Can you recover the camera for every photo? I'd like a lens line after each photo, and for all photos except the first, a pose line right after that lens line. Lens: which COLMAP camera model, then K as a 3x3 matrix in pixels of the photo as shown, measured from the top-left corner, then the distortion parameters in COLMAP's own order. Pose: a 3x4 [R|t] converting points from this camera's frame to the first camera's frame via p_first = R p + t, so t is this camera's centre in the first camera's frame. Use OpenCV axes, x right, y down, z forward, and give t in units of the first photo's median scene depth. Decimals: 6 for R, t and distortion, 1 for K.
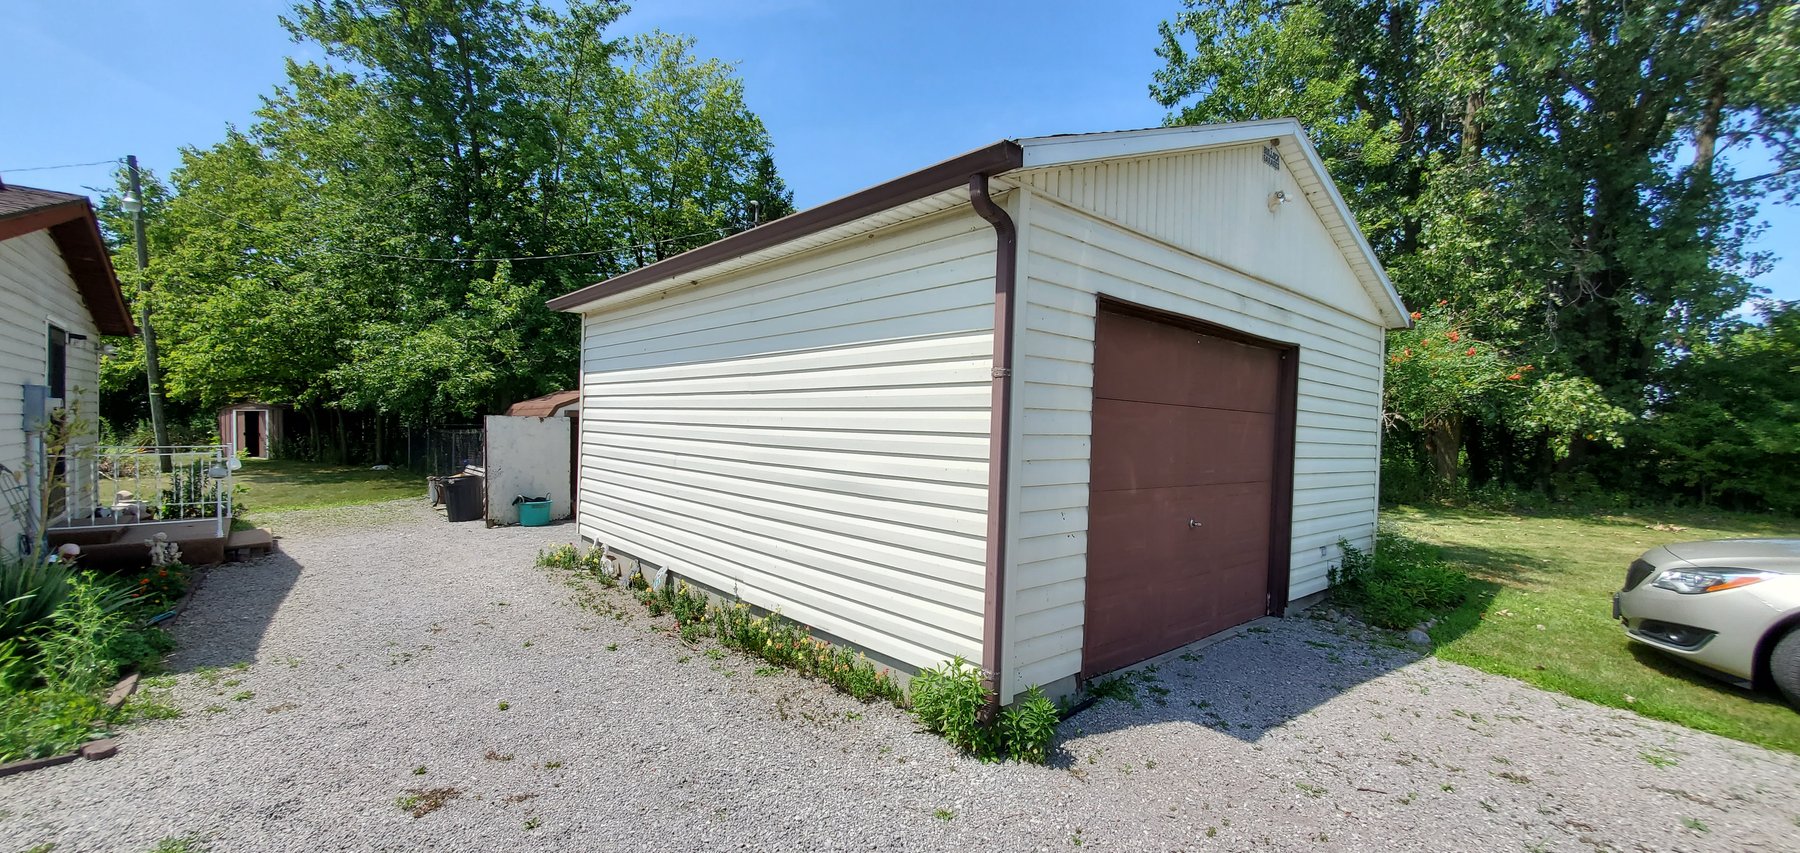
lens RADIAL K [[727.5, 0, 900.0], [0, 727.5, 426.5], [0, 0, 1]] dist [0.018647, 0.000013]
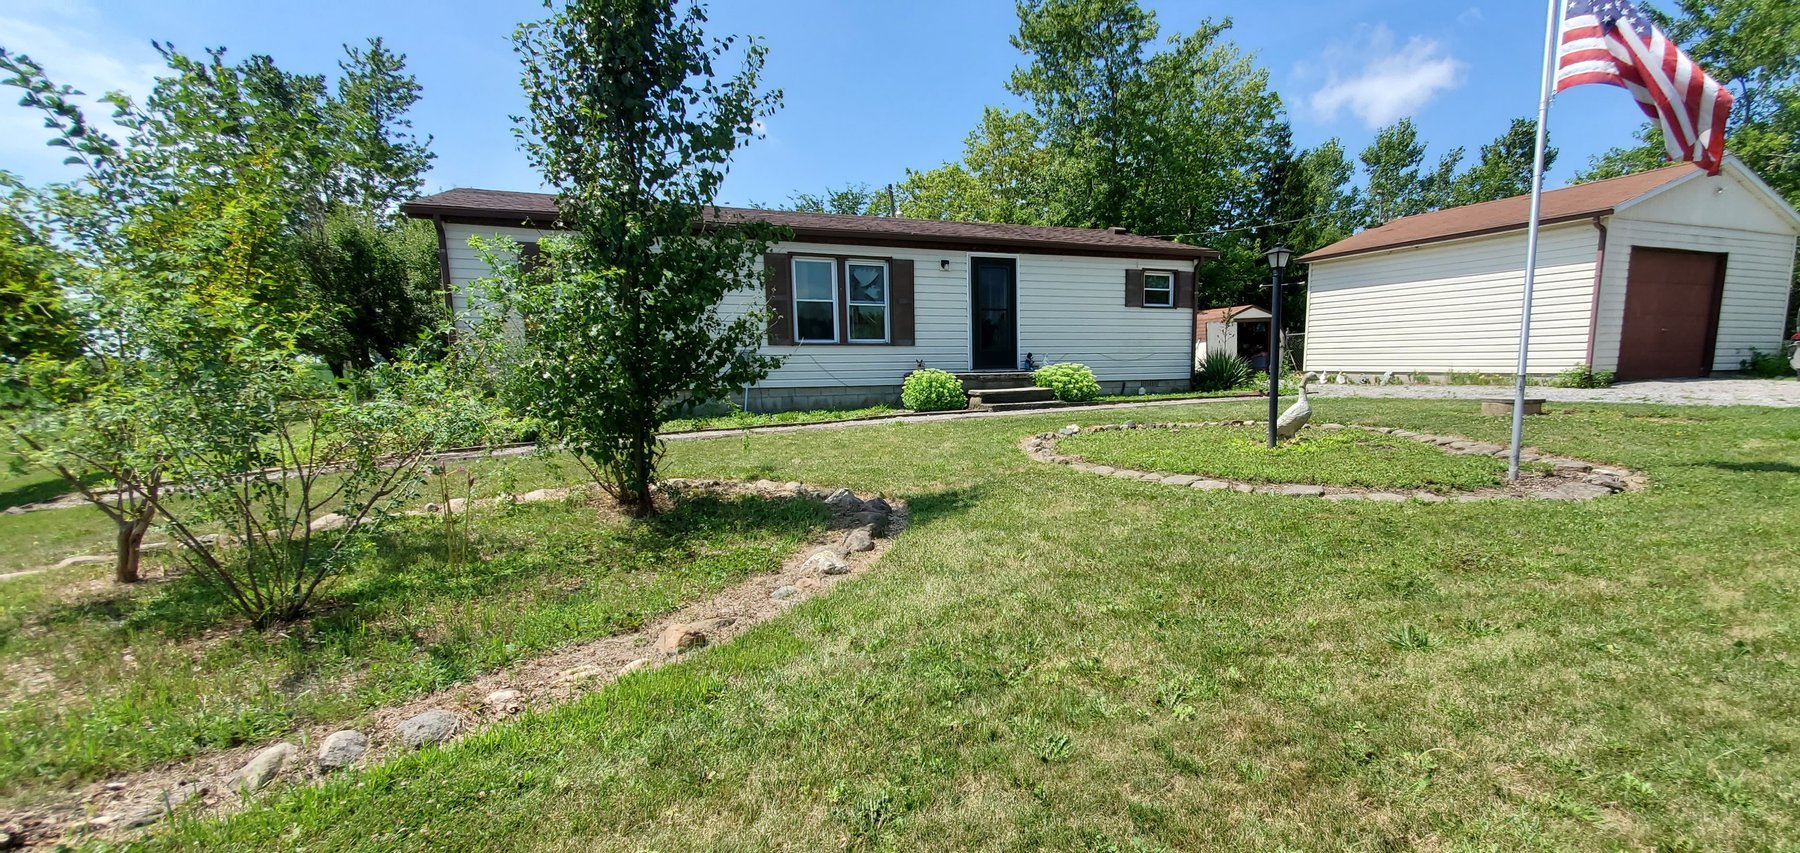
lens RADIAL K [[785.6, 0, 992.9], [0, 785.6, 472.7], [0, 0, 1]] dist [0.003806, 0.000488]
pose [[0.947581, 0.006995, -0.319440, -0.491514], [0.037806, 0.990283, 0.133832, 0.087870], [0.317272, -0.138893, 0.938108, -1.254104]]
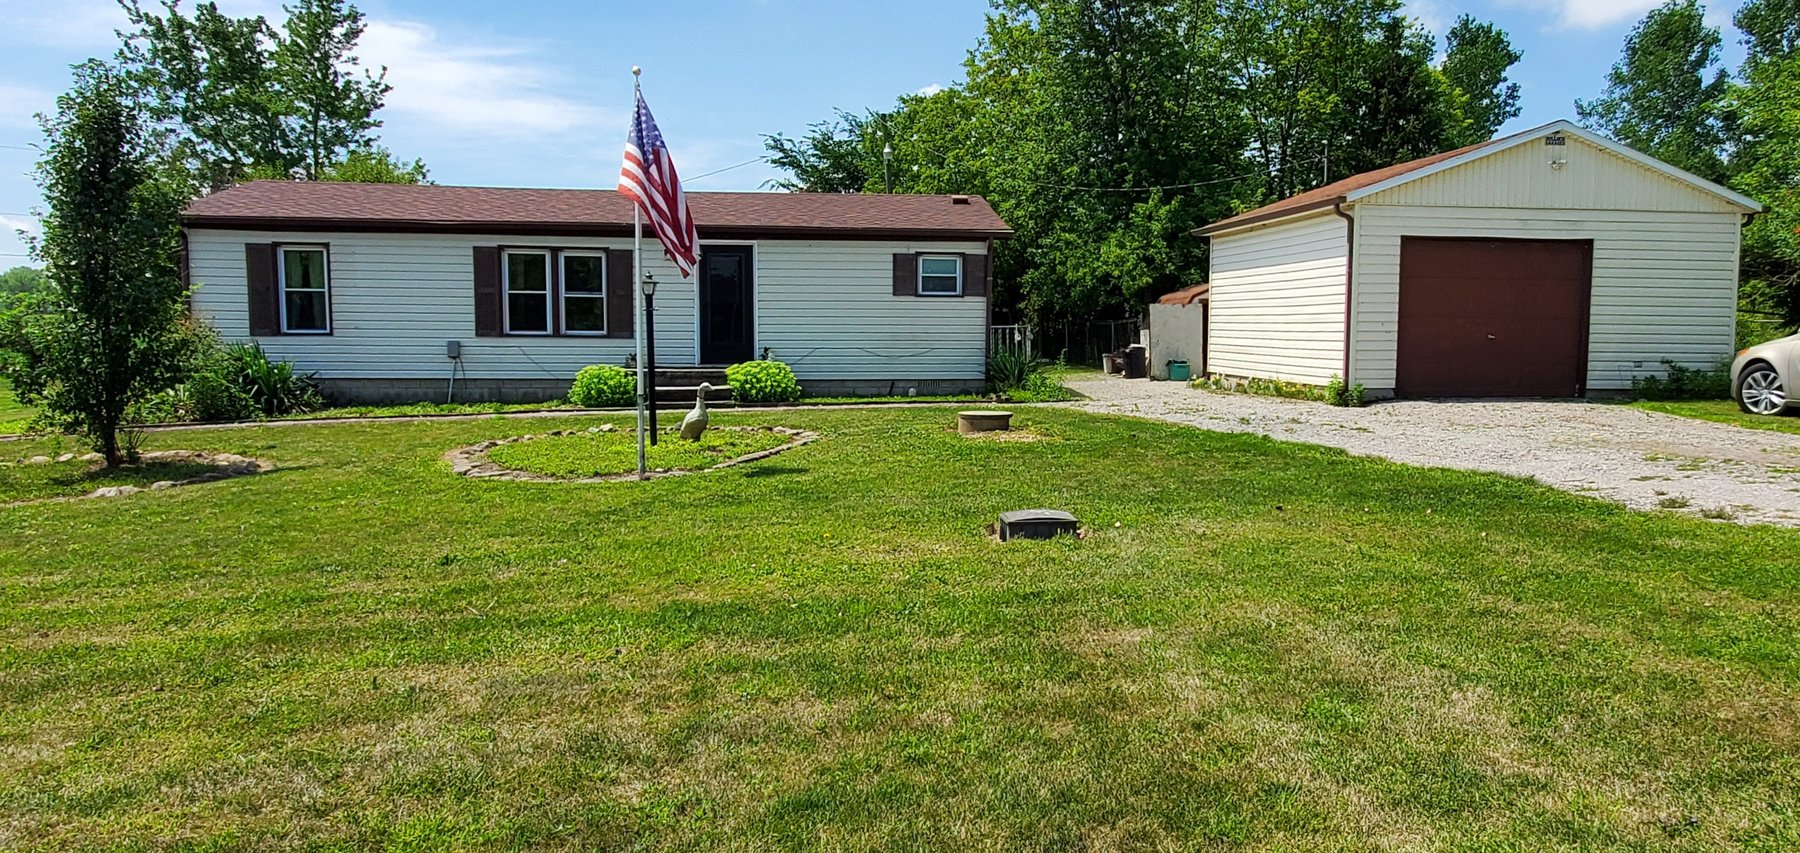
lens RADIAL K [[1265.2, 0, 991.6], [0, 1265.2, 439.1], [0, 0, 1]] dist [-0.032215, 0.097385]
pose [[0.835141, 0.025367, -0.549451, 0.614360], [0.017700, 0.997179, 0.072940, 0.071206], [0.549751, -0.070641, 0.832336, -1.408861]]
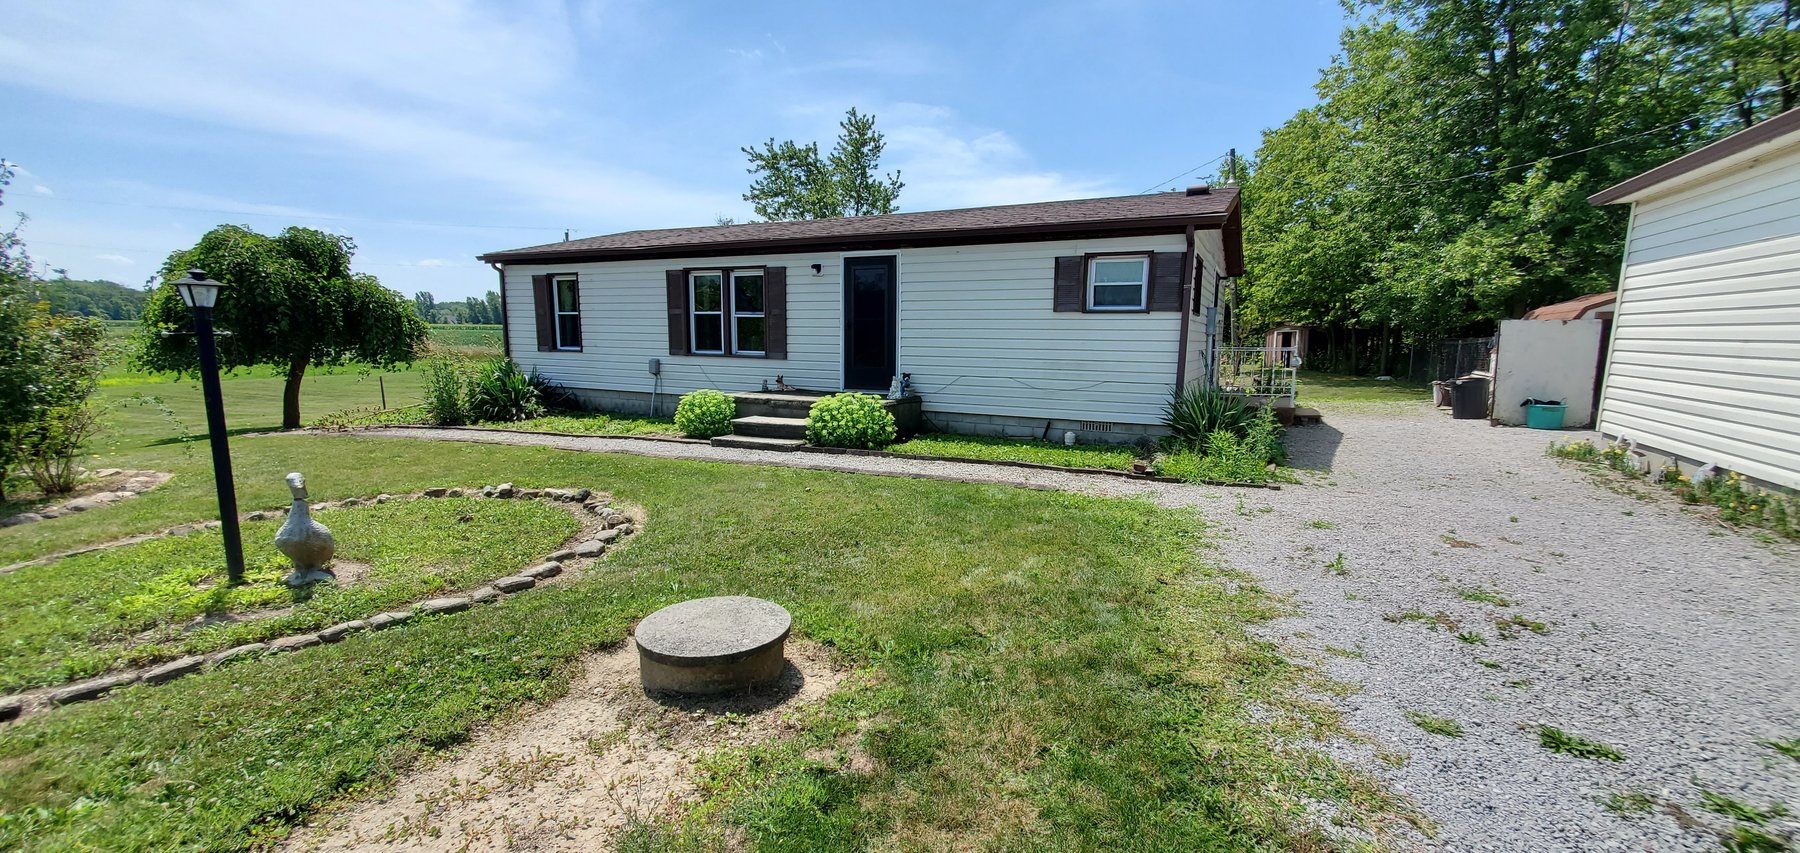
lens RADIAL K [[714.1, 0, 899.3], [0, 714.1, 444.1], [0, 0, 1]] dist [0.002029, 0.000285]
pose [[0.367974, 0.119096, -0.922178, 0.095785], [0.000050, 0.991761, 0.128102, 0.033403], [0.929836, -0.047184, 0.364936, -0.211077]]
